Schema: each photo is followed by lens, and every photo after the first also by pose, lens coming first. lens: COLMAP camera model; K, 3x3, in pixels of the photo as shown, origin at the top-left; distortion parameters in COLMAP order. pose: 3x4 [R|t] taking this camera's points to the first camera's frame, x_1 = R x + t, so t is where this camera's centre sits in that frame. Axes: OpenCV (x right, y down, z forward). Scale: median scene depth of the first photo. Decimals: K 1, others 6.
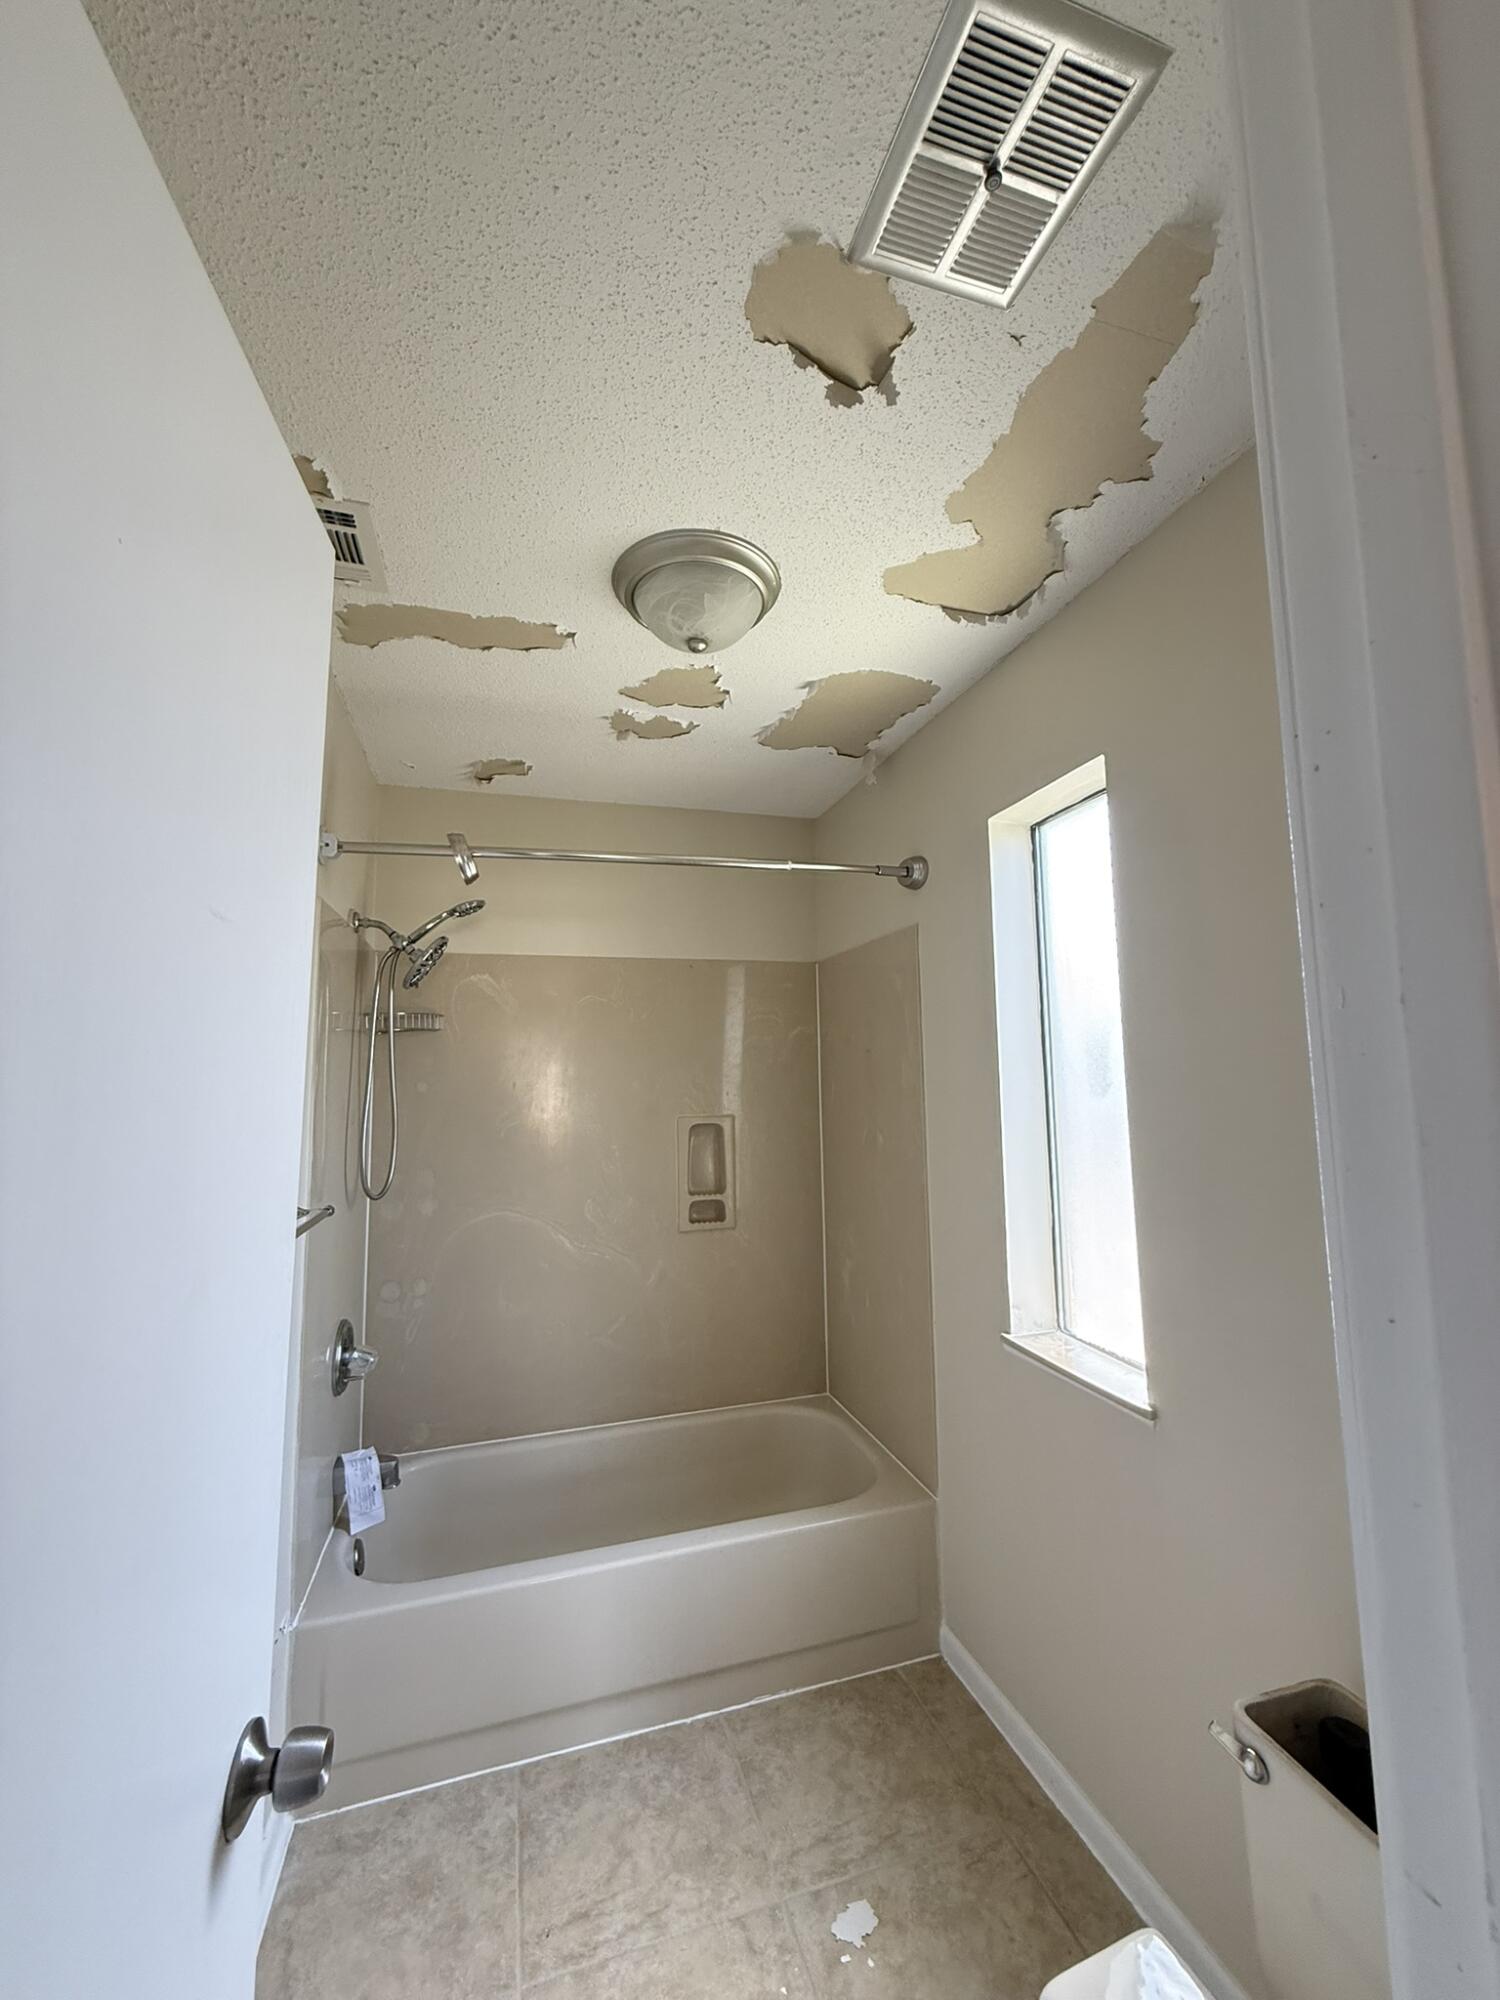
lens RADIAL K [[796.2, 0, 750.0], [0, 796.2, 1000.0], [0, 0, 1]] dist [-0.000022, 0.000000]
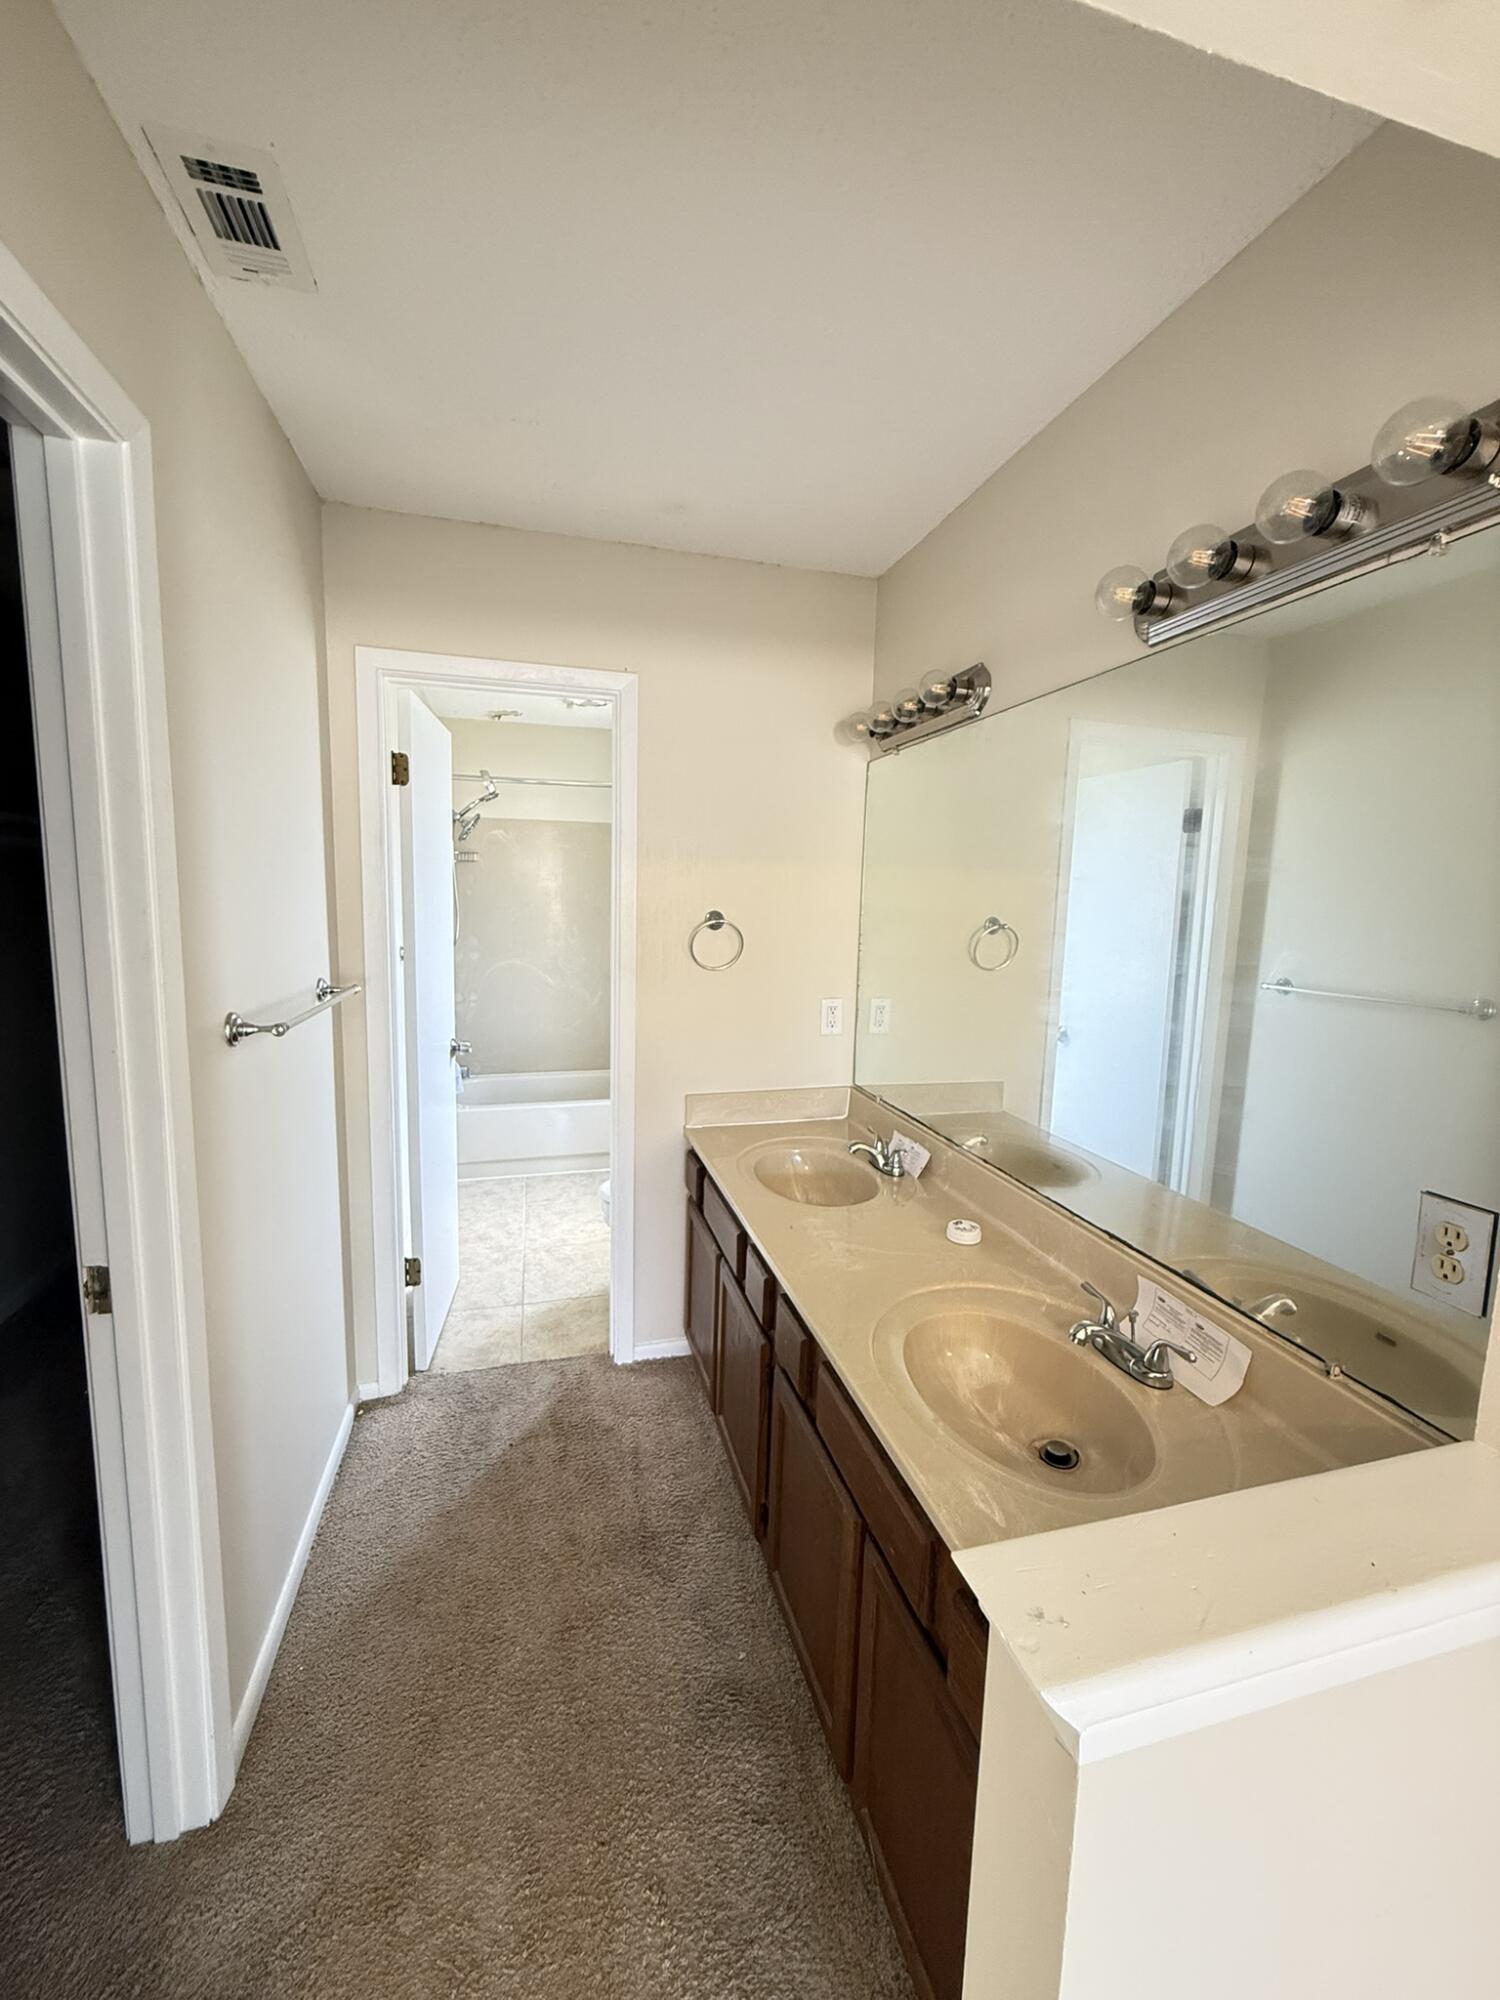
lens RADIAL K [[796.2, 0, 750.0], [0, 796.2, 1000.0], [0, 0, 1]] dist [-0.000022, 0.000000]
pose [[0.998956, 0.041975, -0.018032, 0.384745], [-0.036685, 0.972277, 0.230938, -0.131707], [0.027226, -0.230036, 0.972801, -1.133801]]
